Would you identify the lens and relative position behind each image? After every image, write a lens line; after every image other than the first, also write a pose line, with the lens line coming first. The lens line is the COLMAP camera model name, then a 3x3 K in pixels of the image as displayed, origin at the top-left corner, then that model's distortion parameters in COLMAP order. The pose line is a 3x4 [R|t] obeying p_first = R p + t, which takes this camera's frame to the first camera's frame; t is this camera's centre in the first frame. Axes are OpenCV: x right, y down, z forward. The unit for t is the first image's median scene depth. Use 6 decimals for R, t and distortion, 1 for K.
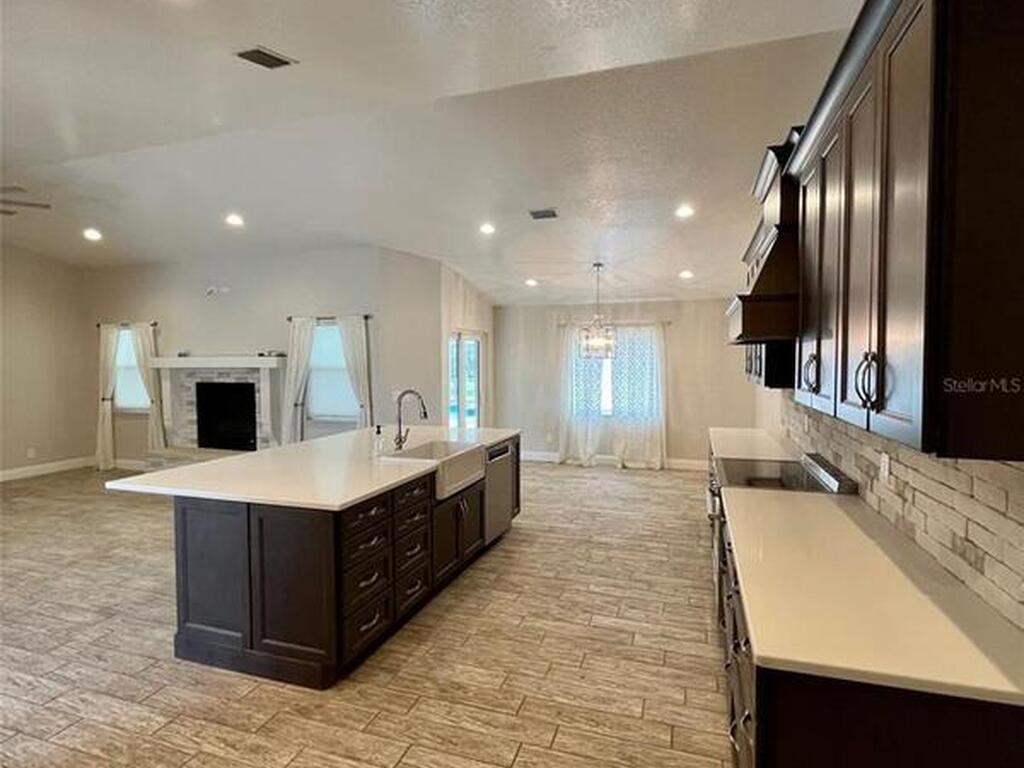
lens RADIAL K [[551.1, 0, 510.2], [0, 551.1, 384.1], [0, 0, 1]] dist [-0.002266, 0.001198]
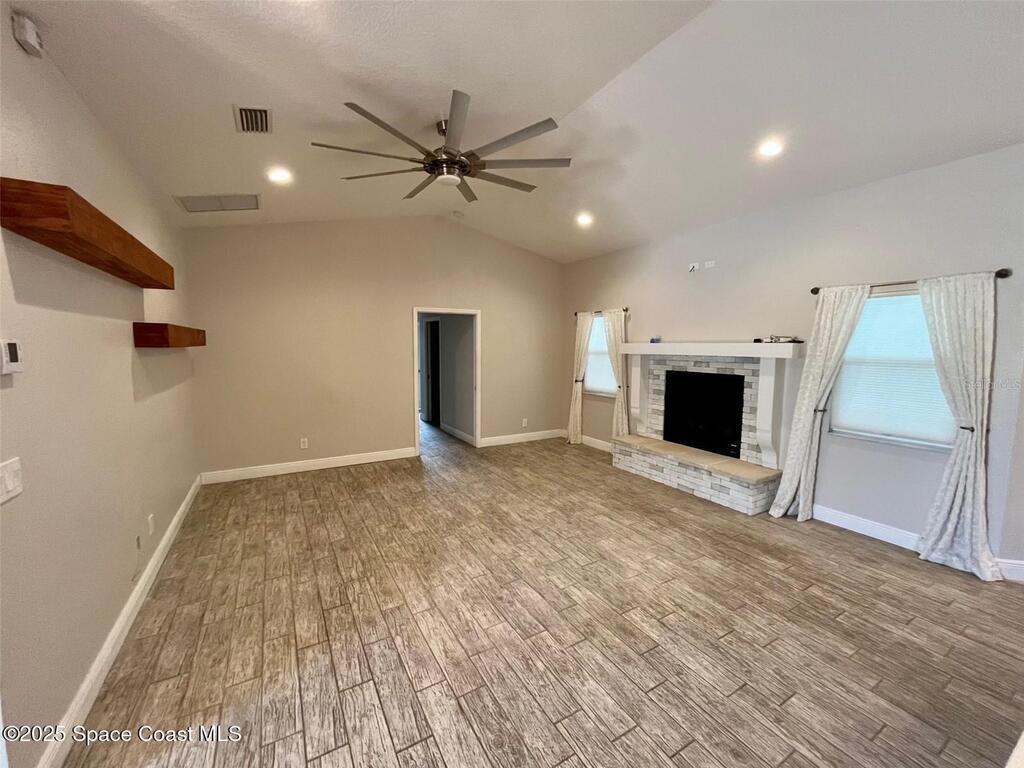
lens RADIAL K [[412.8, 0, 513.4], [0, 412.8, 383.5], [0, 0, 1]] dist [0.000973, -0.000226]
pose [[0.754533, 0.069076, -0.652617, -0.310190], [-0.037354, 0.997353, 0.062376, -0.015128], [0.655198, -0.022687, 0.755116, 0.307312]]
